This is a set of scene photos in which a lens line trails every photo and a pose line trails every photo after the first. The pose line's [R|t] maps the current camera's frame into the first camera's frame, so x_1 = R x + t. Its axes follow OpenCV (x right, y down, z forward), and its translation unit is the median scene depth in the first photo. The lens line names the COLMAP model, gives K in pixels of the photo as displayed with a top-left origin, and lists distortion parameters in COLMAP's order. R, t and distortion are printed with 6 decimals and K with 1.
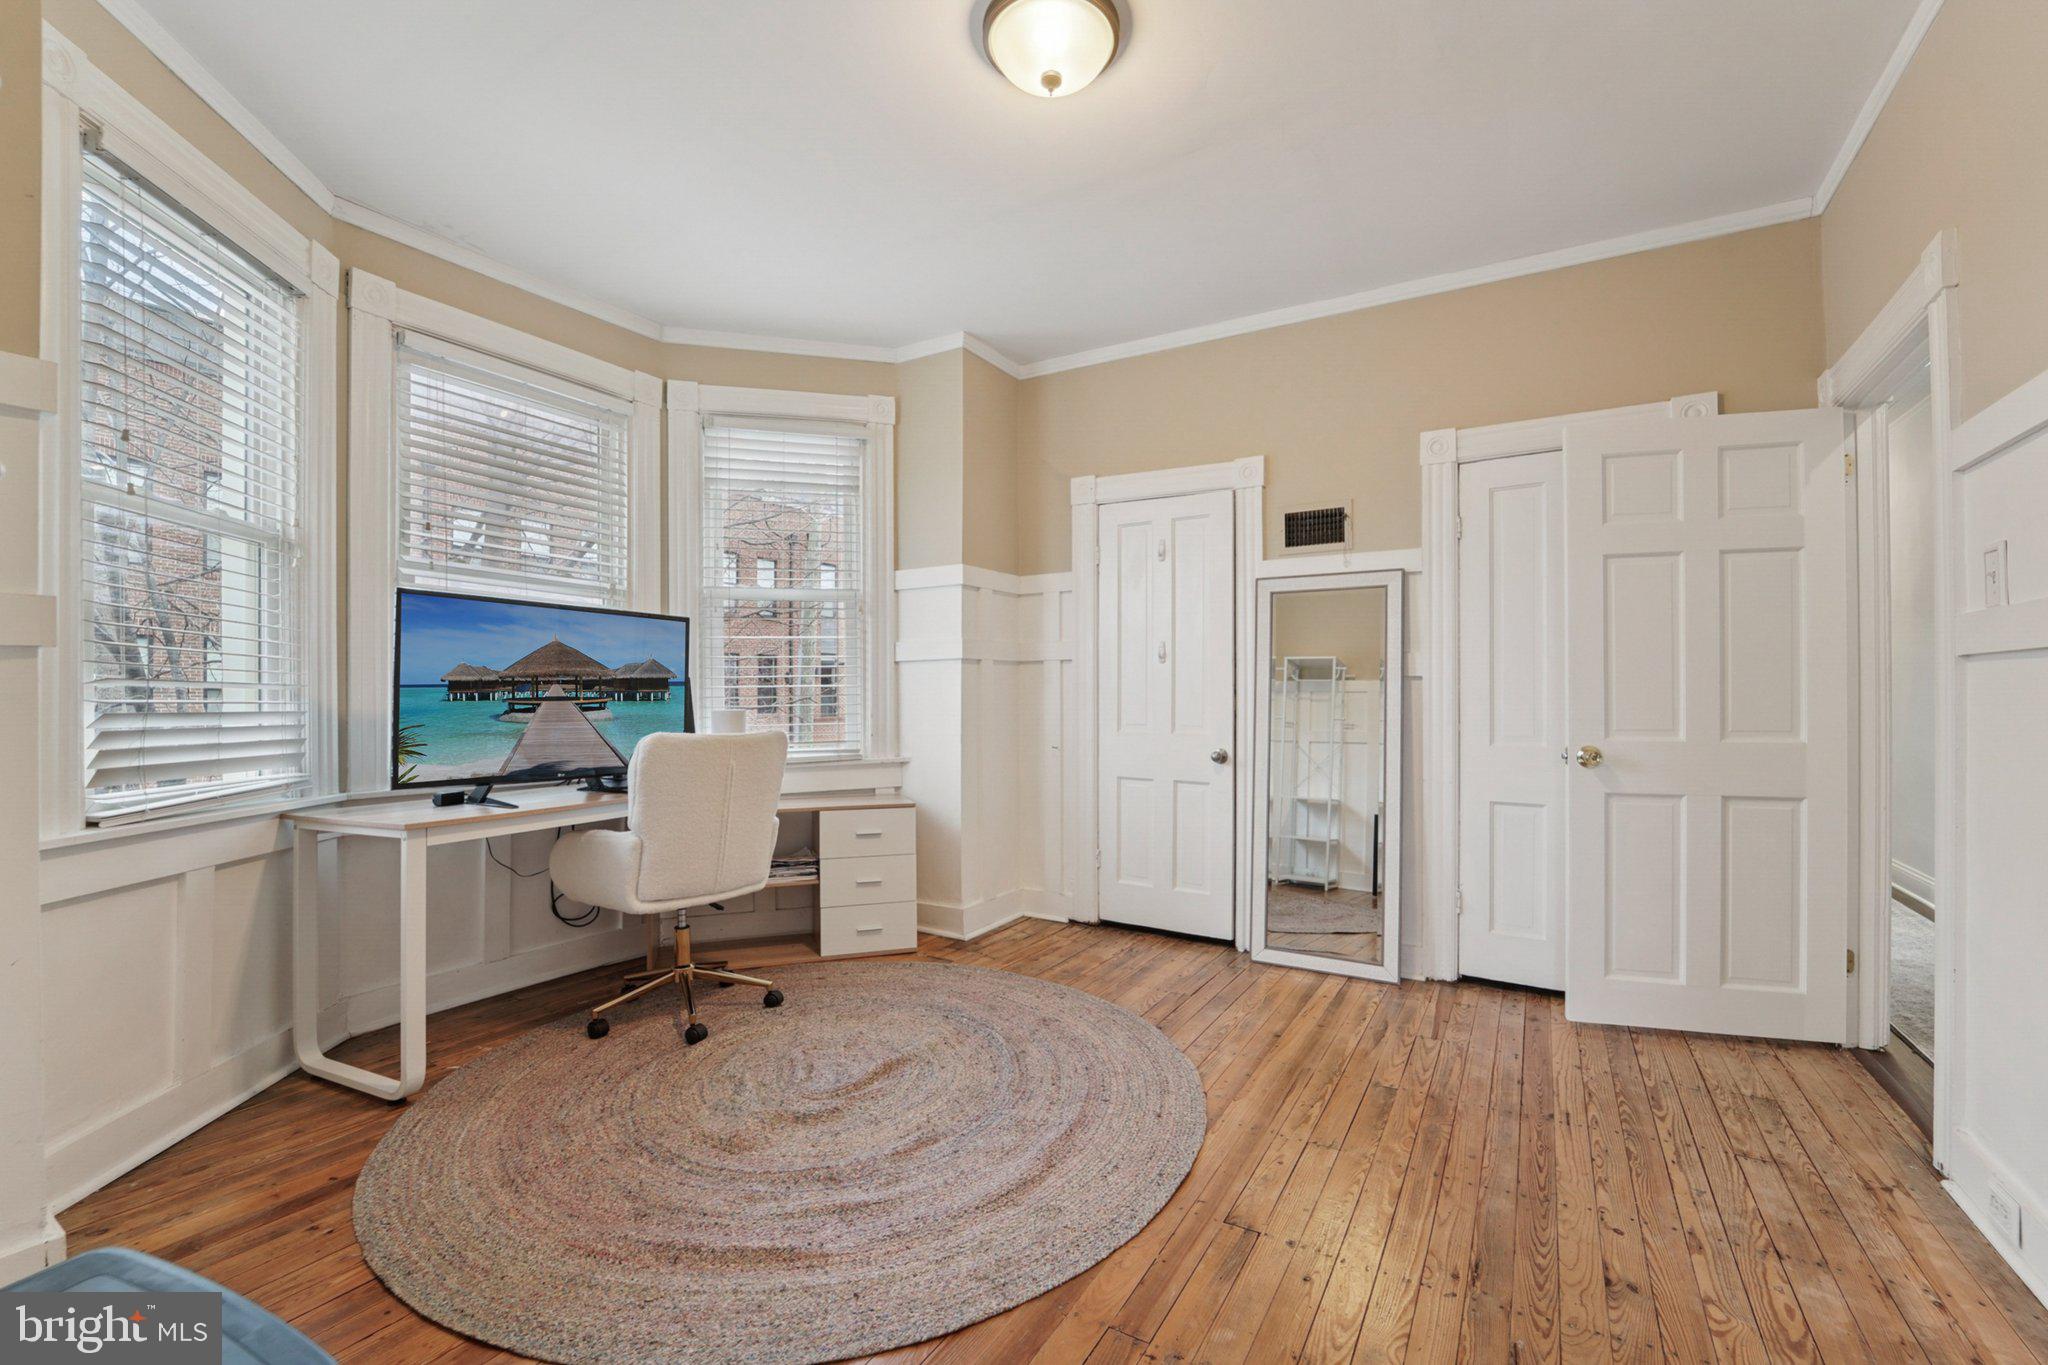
lens RADIAL K [[832.2, 0, 1031.5], [0, 832.2, 686.9], [0, 0, 1]] dist [-0.021286, -0.000095]
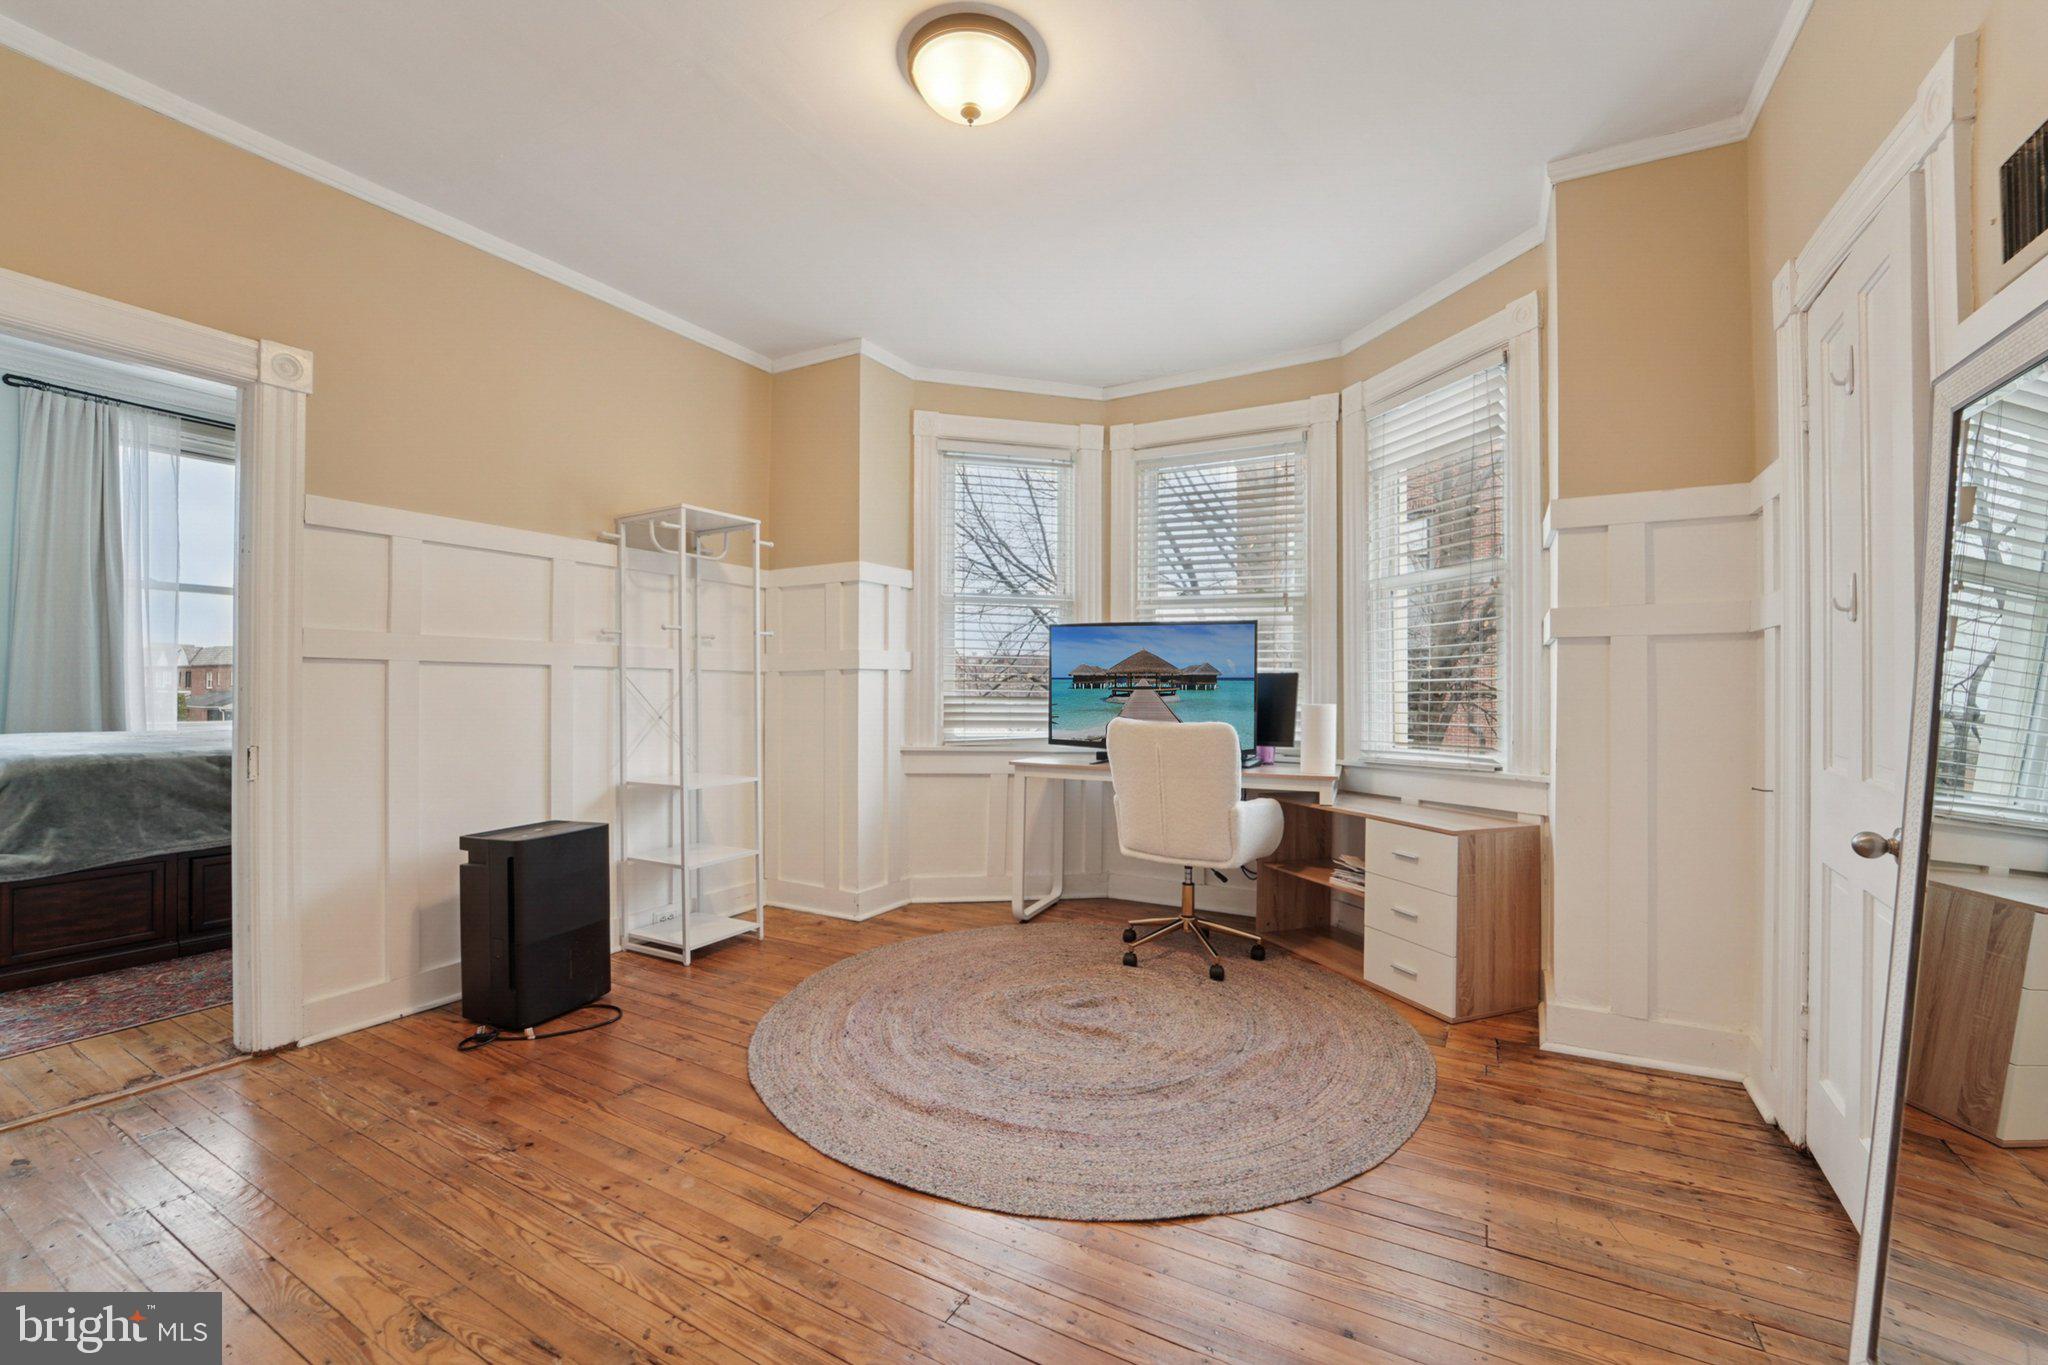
lens RADIAL K [[832.2, 0, 1032.3], [0, 832.2, 684.3], [0, 0, 1]] dist [-0.021286, -0.000095]
pose [[0.059862, 0.001192, -0.998206, 0.793538], [-0.000097, 0.999999, 0.001188, 0.005970], [0.998207, 0.000026, 0.059862, 0.751125]]
